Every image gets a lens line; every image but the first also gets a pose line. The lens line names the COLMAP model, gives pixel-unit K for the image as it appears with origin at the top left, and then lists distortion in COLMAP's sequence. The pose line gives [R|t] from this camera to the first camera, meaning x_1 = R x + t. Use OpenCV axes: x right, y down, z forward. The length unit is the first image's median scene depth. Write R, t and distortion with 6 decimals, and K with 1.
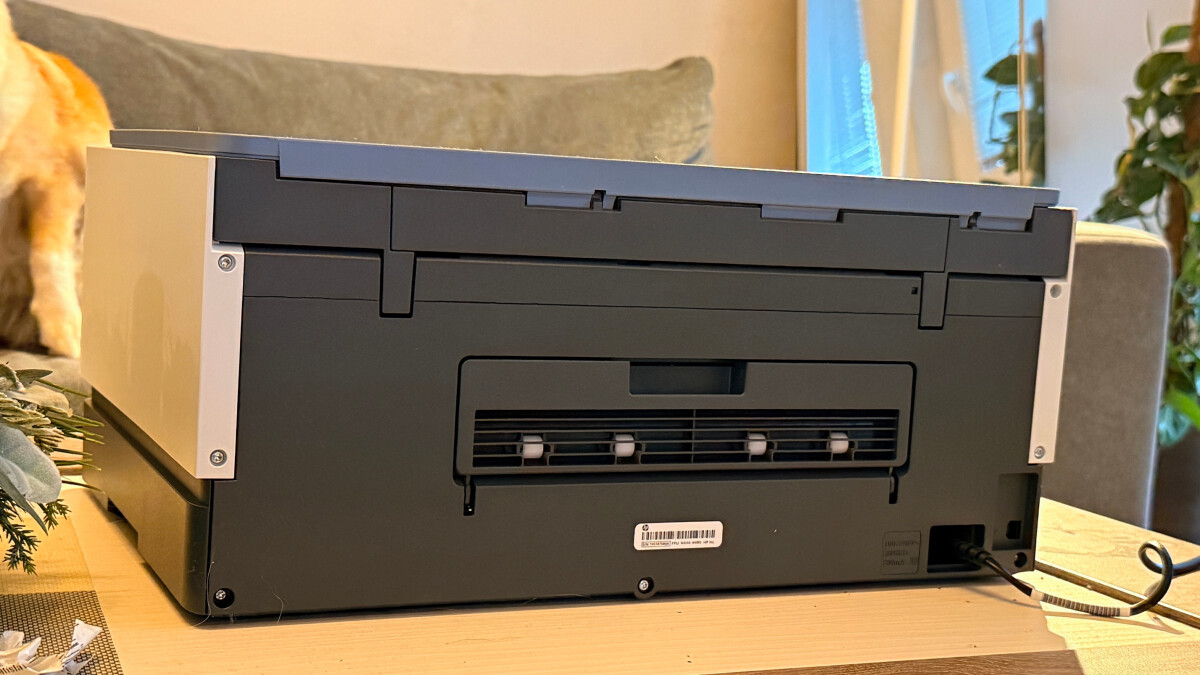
lens RADIAL K [[1691.3, 0, 600.0], [0, 1691.3, 337.5], [0, 0, 1]] dist [0.106643, 0.054969]
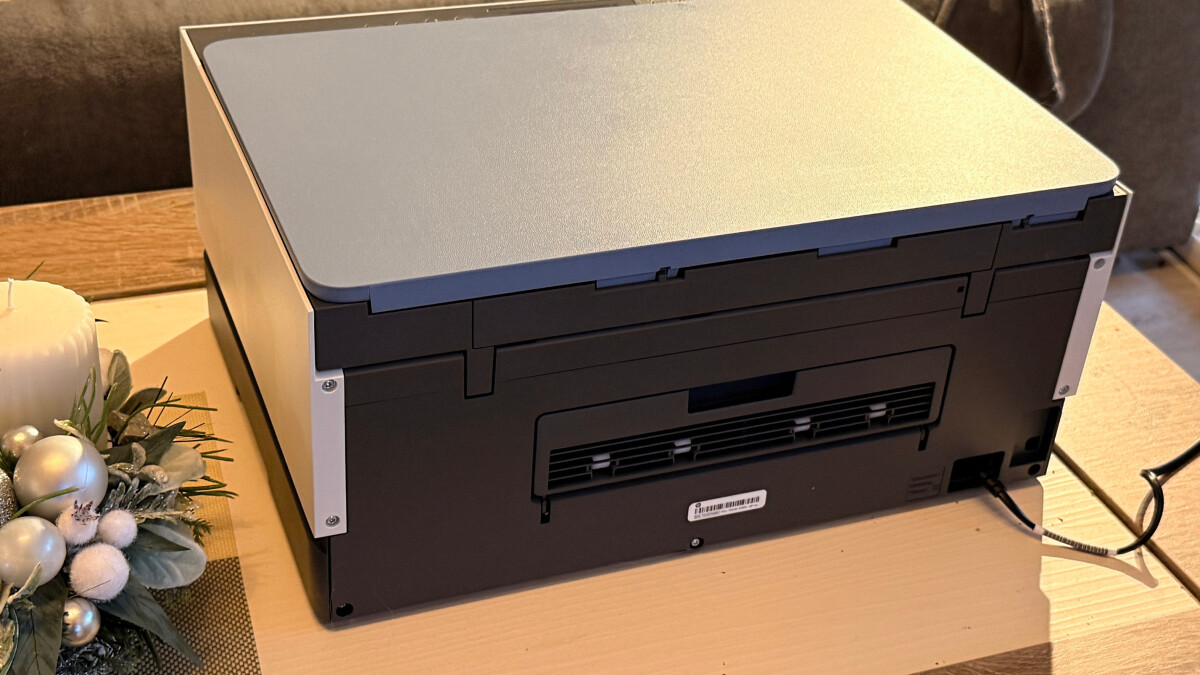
lens RADIAL K [[1700.6, 0, 600.0], [0, 1700.6, 337.5], [0, 0, 1]] dist [0.094565, -0.026092]
pose [[0.997933, 0.037021, -0.052522, 0.016577], [-0.008555, 0.886621, 0.462418, -0.521918], [0.063687, -0.461013, 0.885105, 0.017579]]
